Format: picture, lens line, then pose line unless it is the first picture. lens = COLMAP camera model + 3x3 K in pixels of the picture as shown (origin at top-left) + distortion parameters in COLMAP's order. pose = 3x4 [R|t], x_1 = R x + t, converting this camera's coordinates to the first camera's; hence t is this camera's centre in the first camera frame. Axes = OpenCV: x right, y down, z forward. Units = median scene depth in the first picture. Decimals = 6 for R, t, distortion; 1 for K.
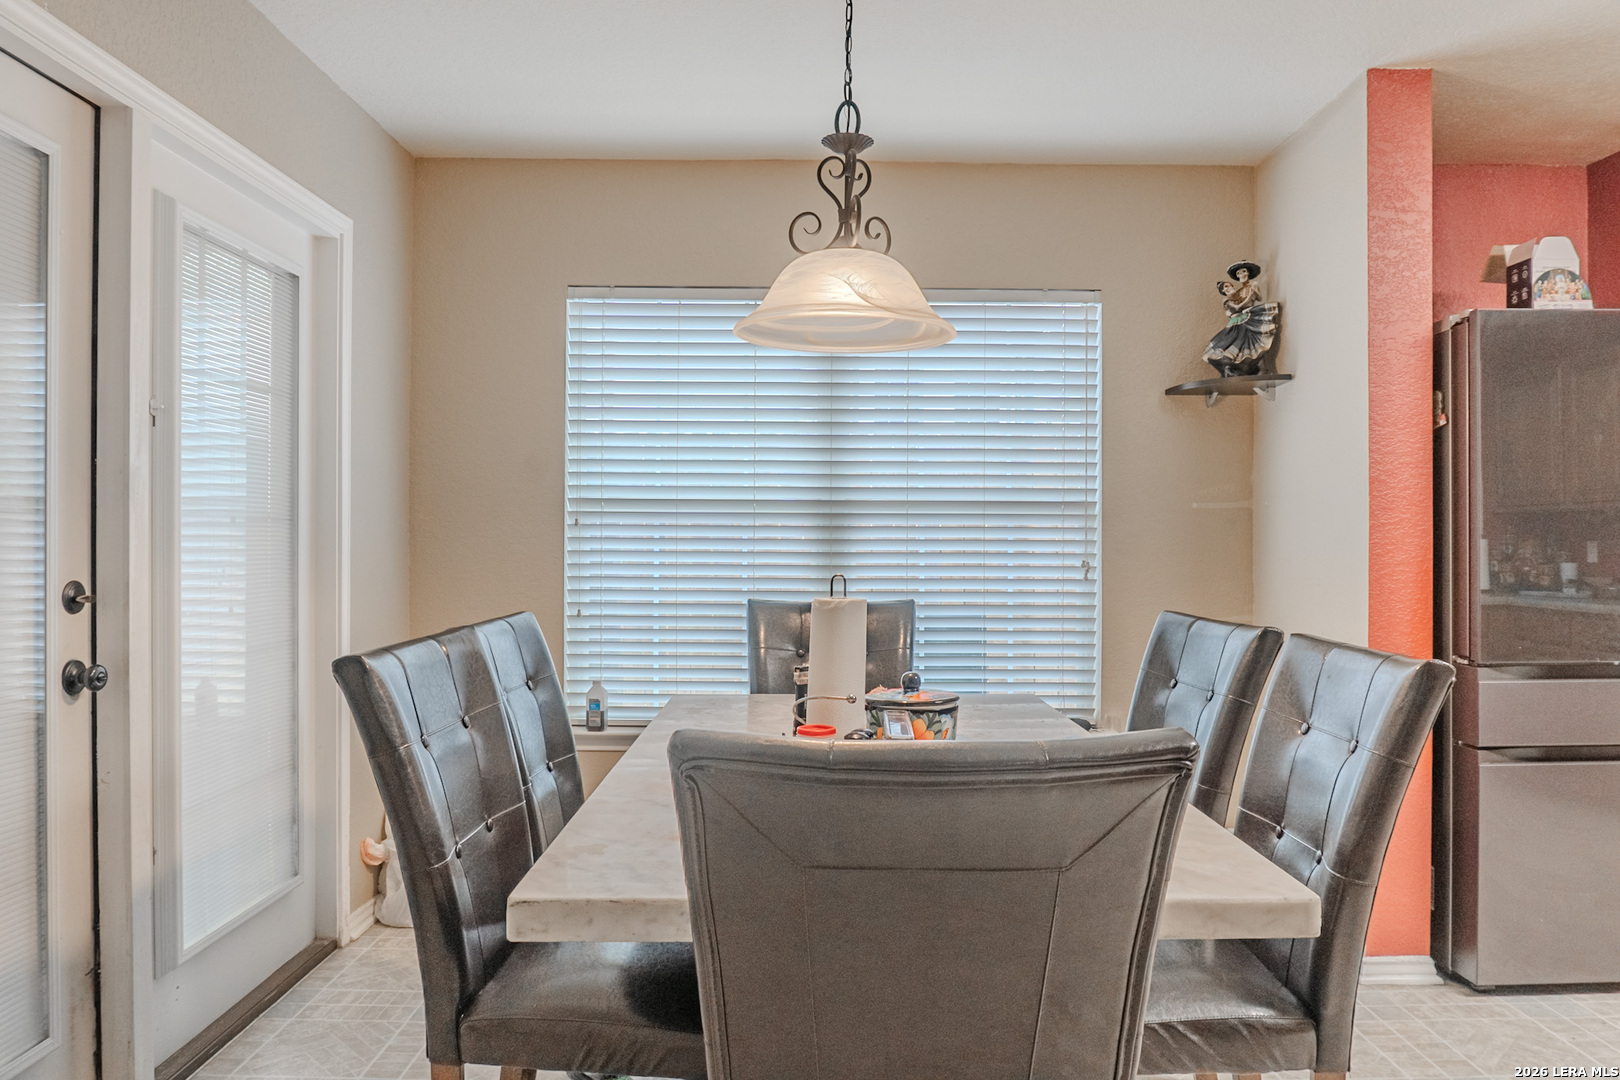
lens RADIAL K [[1084.7, 0, 811.1], [0, 1084.7, 550.9], [0, 0, 1]] dist [-0.028250, 0.004002]
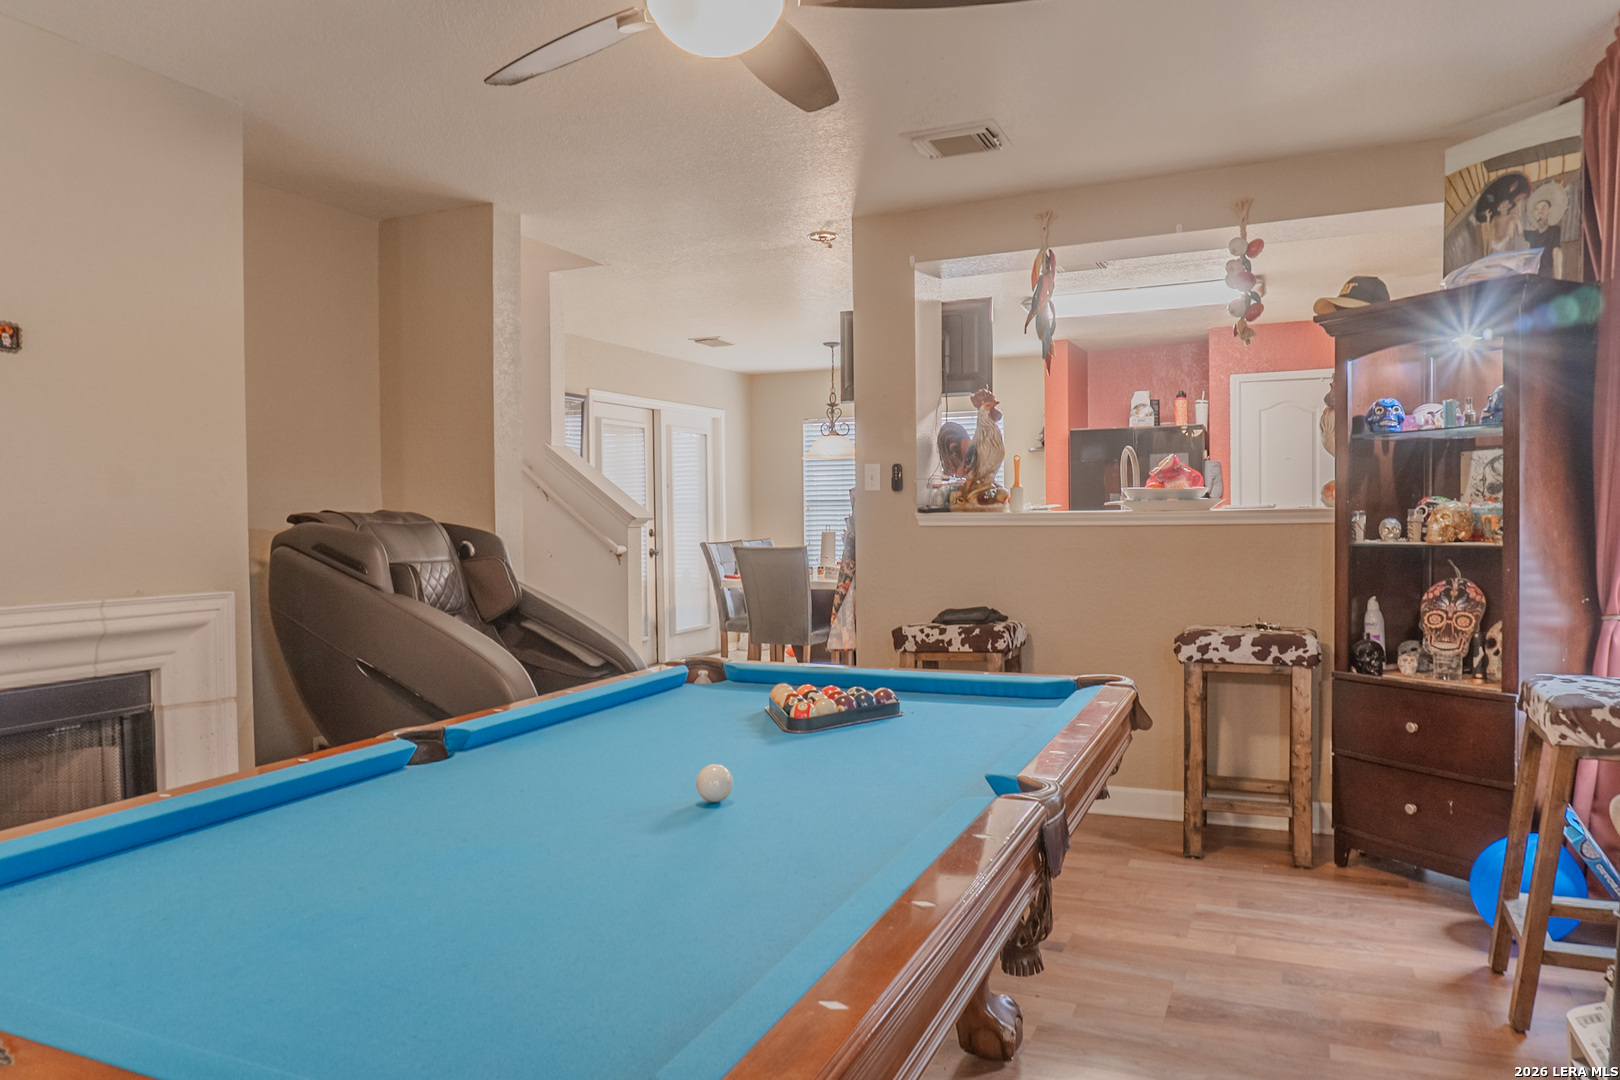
lens RADIAL K [[1084.7, 0, 798.5], [0, 1084.7, 553.6], [0, 0, 1]] dist [-0.028250, 0.004002]
pose [[0.904543, 0.003825, -0.426364, 1.122840], [0.011145, 0.999406, 0.032610, -0.003955], [0.426236, -0.034248, 0.903964, -1.775675]]
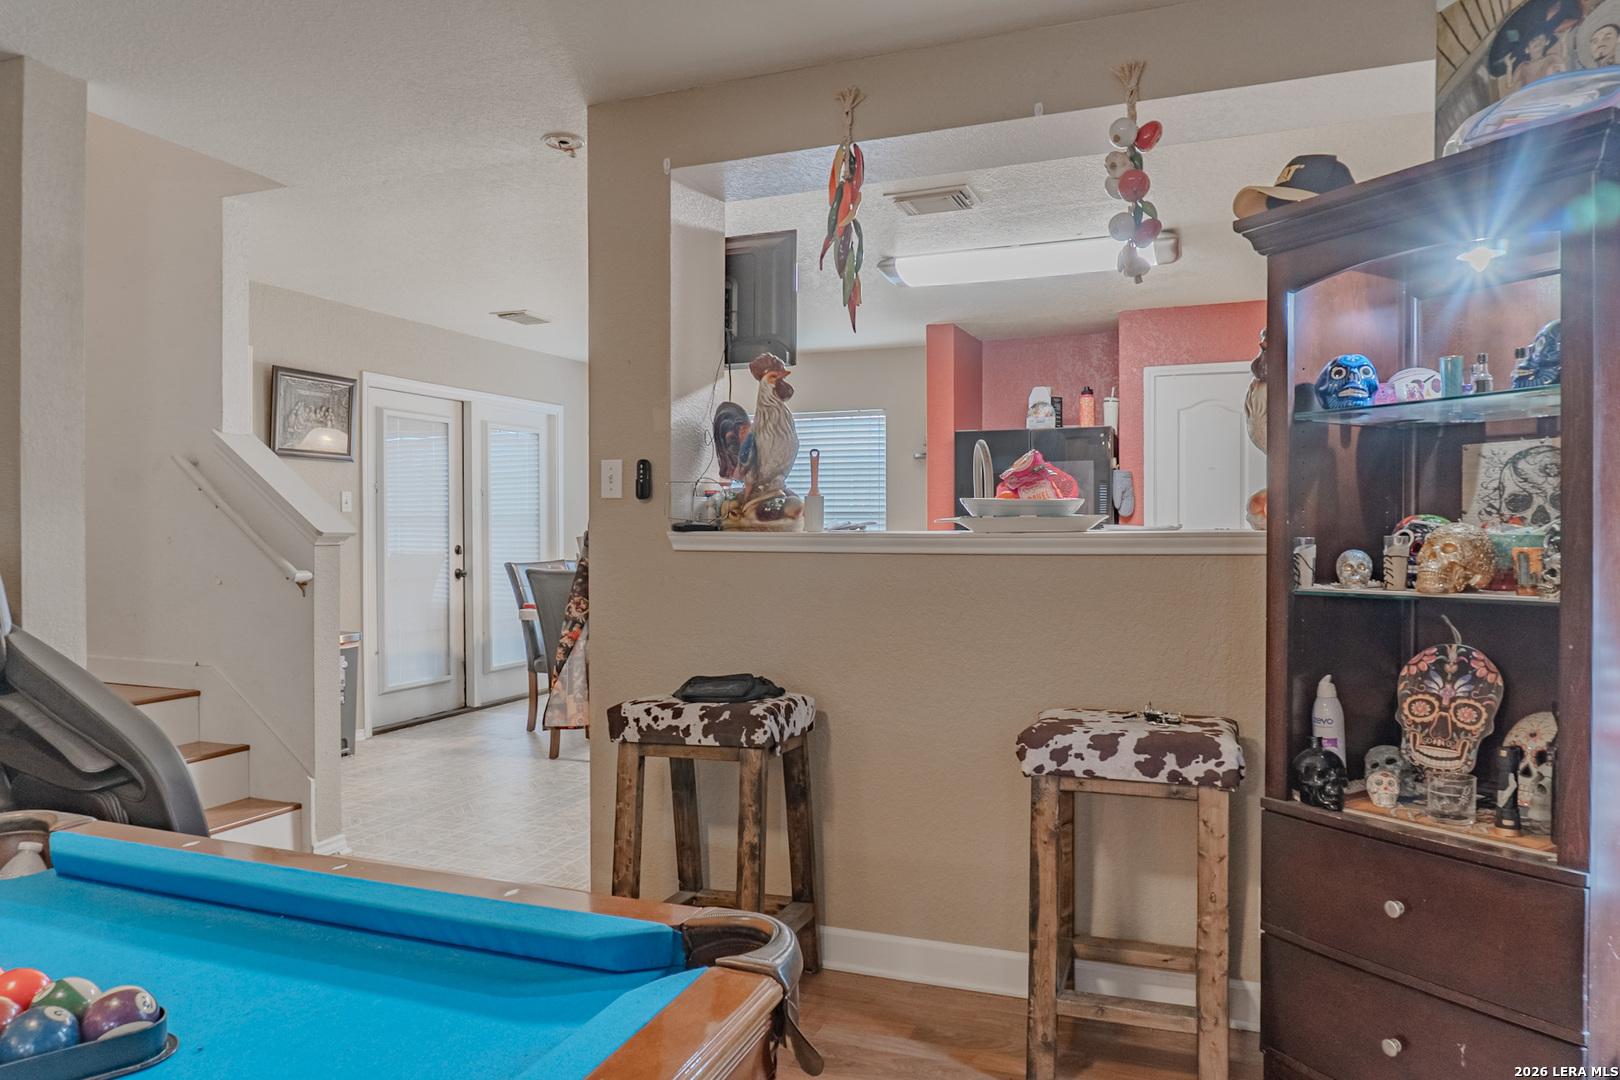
lens RADIAL K [[1084.7, 0, 799.2], [0, 1084.7, 551.4], [0, 0, 1]] dist [-0.028250, 0.004002]
pose [[0.925747, 0.006231, -0.378091, 1.134434], [0.000682, 0.999835, 0.018147, -0.009197], [0.378142, -0.017058, 0.925590, -1.241873]]
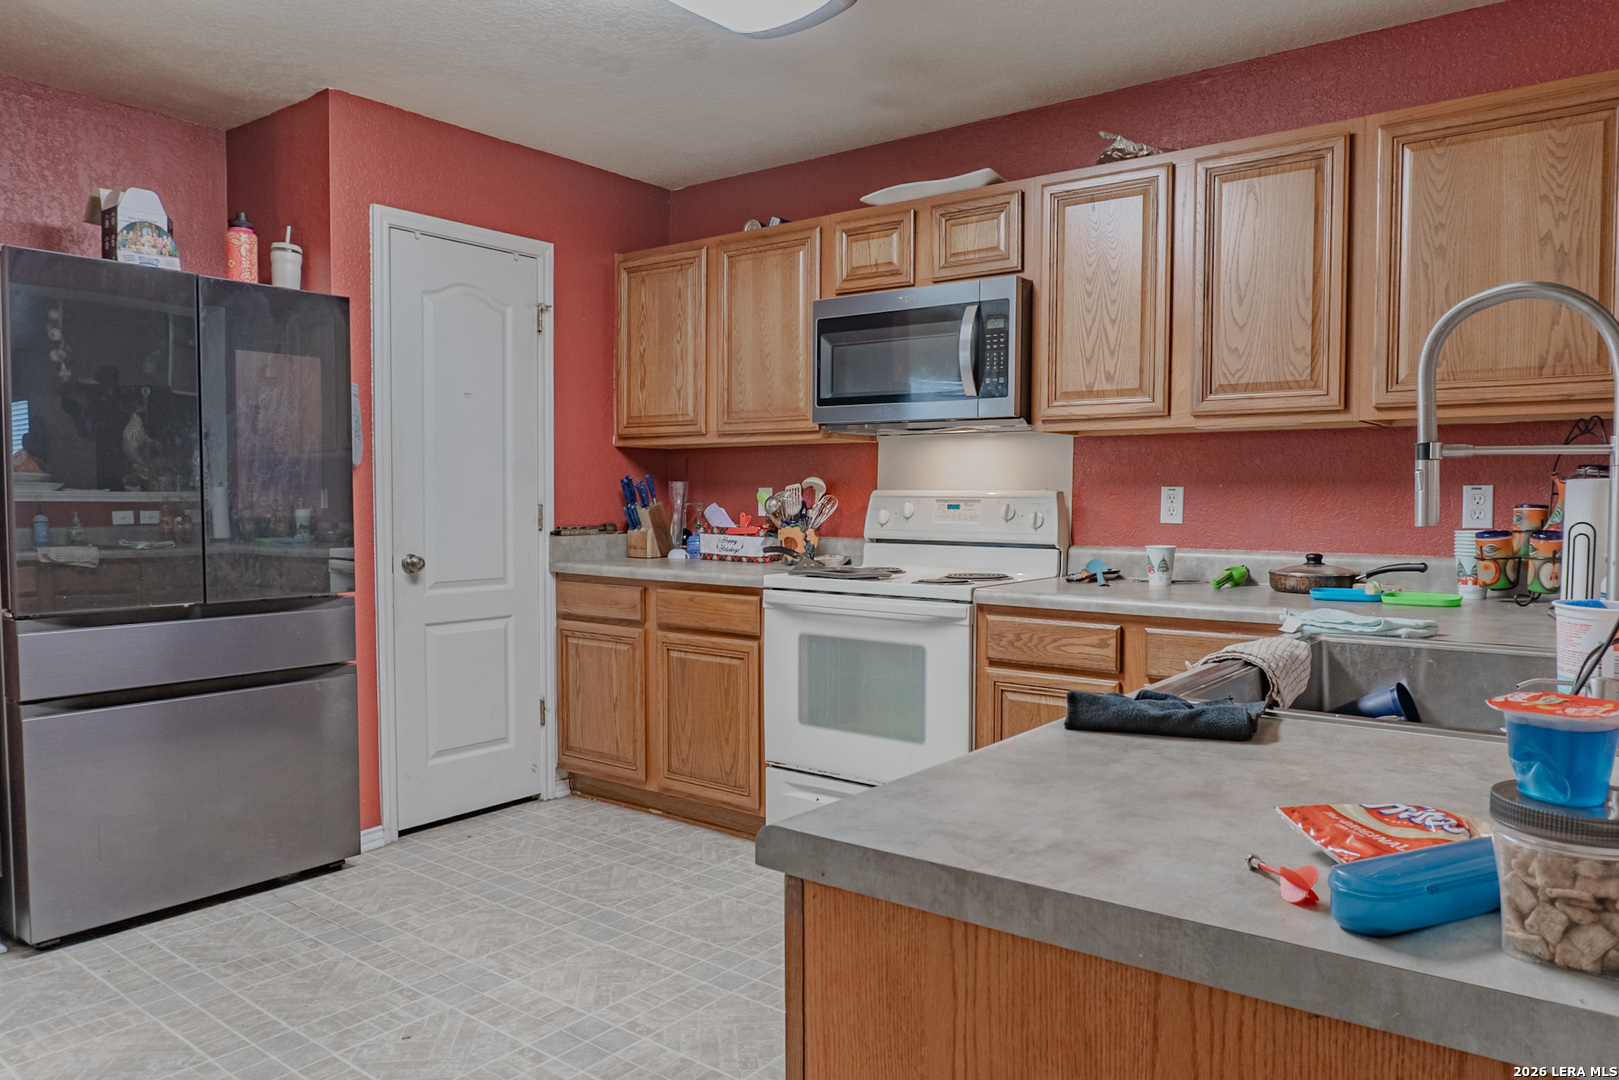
lens RADIAL K [[1084.0, 0, 833.0], [0, 1084.0, 560.7], [0, 0, 1]] dist [-0.028250, 0.004002]
pose [[0.609073, -0.041133, 0.792047, 0.297008], [-0.001824, 0.998579, 0.053261, 0.002745], [-0.793112, -0.033884, 0.608132, -0.153378]]
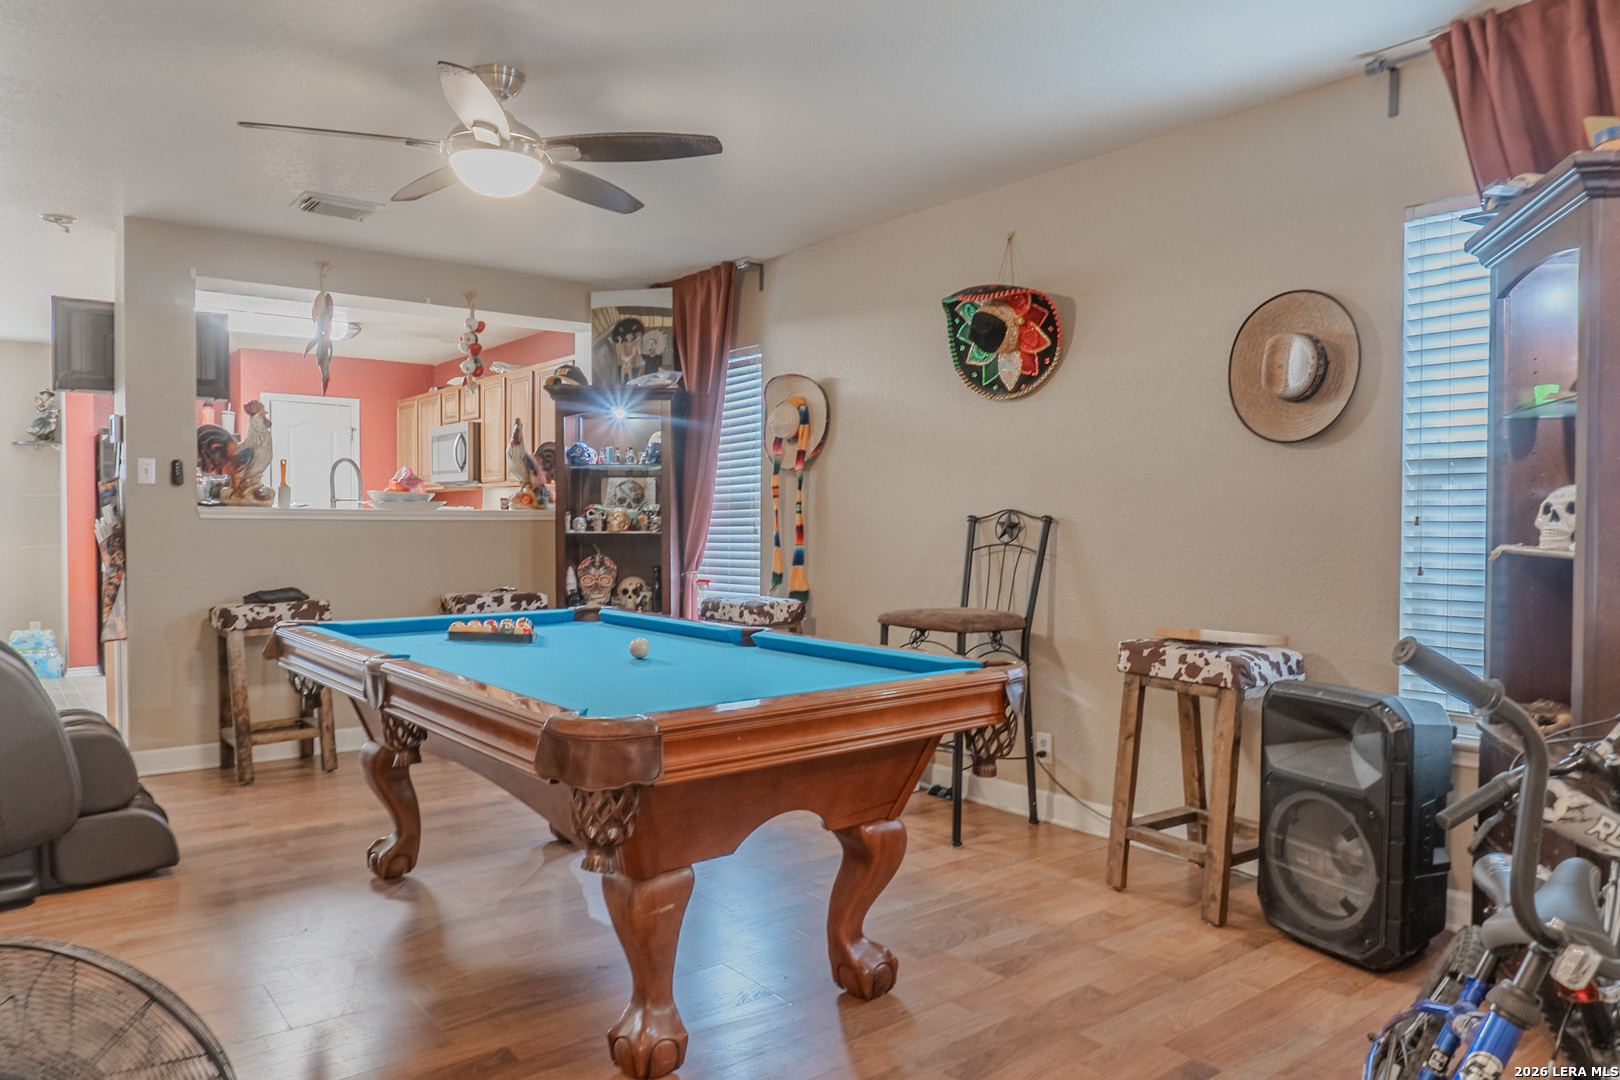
lens RADIAL K [[1084.7, 0, 813.9], [0, 1084.7, 558.7], [0, 0, 1]] dist [-0.028250, 0.004002]
pose [[0.789394, -0.016295, 0.613670, 0.349925], [-0.004664, 0.999460, 0.032538, 0.012220], [-0.613869, -0.028547, 0.788892, -2.200686]]
